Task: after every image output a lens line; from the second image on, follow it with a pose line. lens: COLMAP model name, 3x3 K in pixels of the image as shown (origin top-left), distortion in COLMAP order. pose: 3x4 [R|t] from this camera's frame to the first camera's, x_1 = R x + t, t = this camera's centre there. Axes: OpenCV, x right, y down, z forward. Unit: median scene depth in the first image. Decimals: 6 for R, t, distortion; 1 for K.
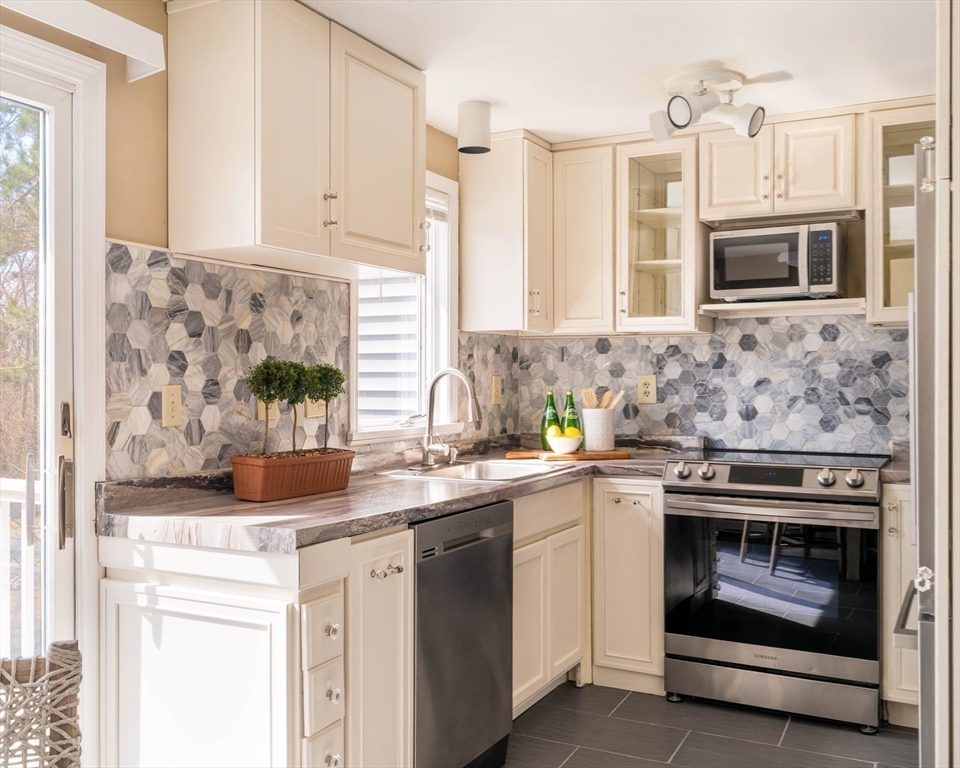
lens RADIAL K [[902.4, 0, 479.6], [0, 902.4, 382.7], [0, 0, 1]] dist [0.002702, 0.000000]
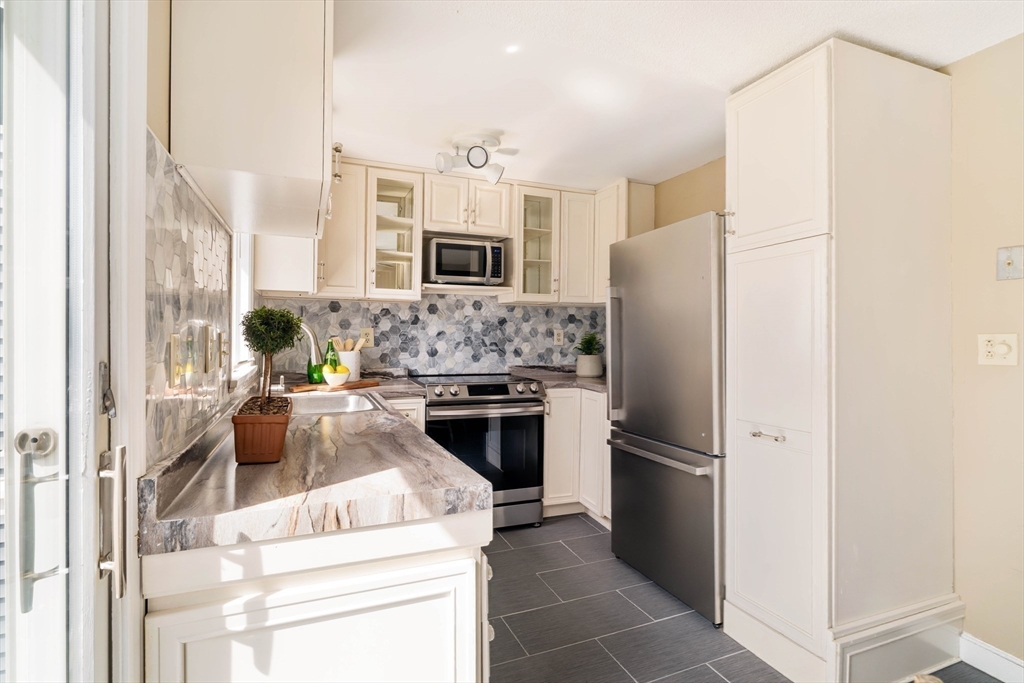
lens RADIAL K [[498.2, 0, 515.3], [0, 498.2, 337.5], [0, 0, 1]] dist [-0.004889, -0.000036]
pose [[0.660266, 0.000452, 0.751032, -0.321052], [-0.006984, 0.999960, 0.005539, 0.001046], [-0.751000, -0.008902, 0.660243, 0.338601]]
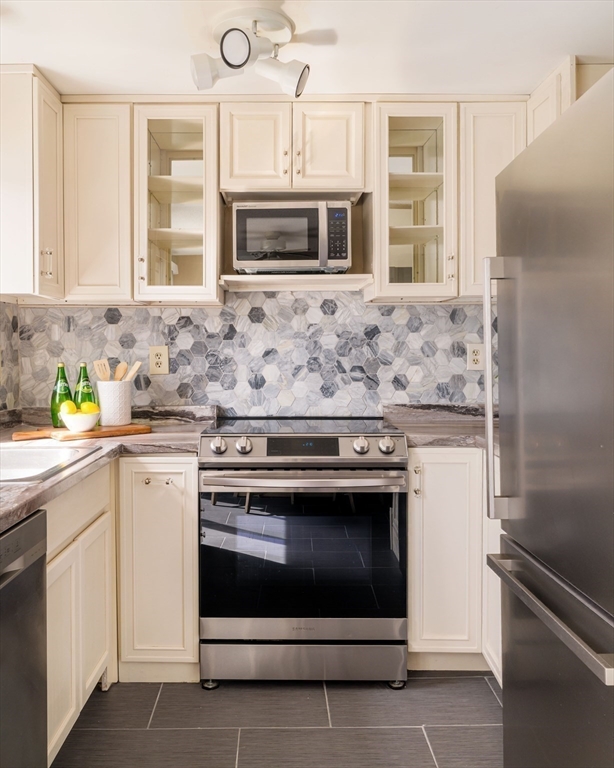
lens RADIAL K [[659.1, 0, 279.0], [0, 659.1, 356.0], [0, 0, 1]] dist [-0.004681, -0.008384]
pose [[0.892969, -0.005251, 0.450088, -0.029518], [0.004390, 0.999986, 0.002958, 0.001489], [-0.450098, -0.000665, 0.892979, 0.347048]]
